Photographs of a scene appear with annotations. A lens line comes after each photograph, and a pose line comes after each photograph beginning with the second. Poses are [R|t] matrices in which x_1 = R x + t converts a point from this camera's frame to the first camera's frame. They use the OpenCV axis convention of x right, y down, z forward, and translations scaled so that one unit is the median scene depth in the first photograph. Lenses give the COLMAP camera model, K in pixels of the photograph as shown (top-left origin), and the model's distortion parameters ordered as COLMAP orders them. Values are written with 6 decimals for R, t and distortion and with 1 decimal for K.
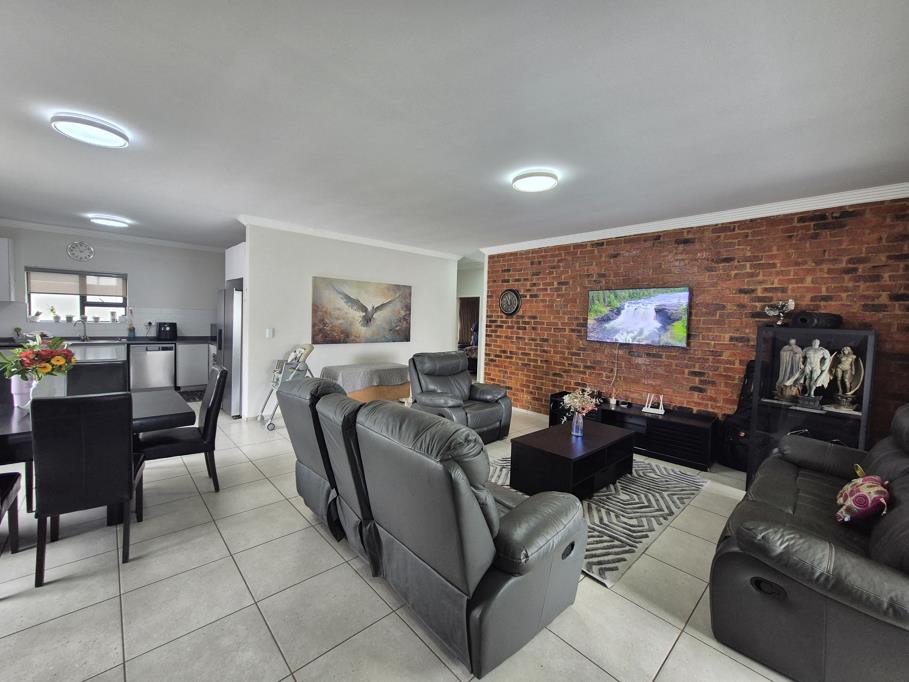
lens RADIAL K [[374.5, 0, 450.2], [0, 374.5, 335.0], [0, 0, 1]] dist [0.002130, -0.000199]
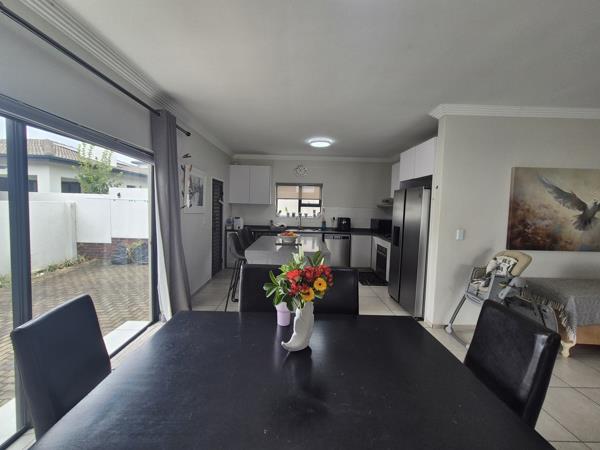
lens RADIAL K [[247.2, 0, 299.0], [0, 247.2, 222.3], [0, 0, 1]] dist [0.002130, -0.000199]
pose [[0.744158, 0.031104, -0.667279, -0.323676], [-0.032042, 0.999428, 0.010853, -0.024579], [0.667234, 0.013304, 0.744729, 0.260566]]
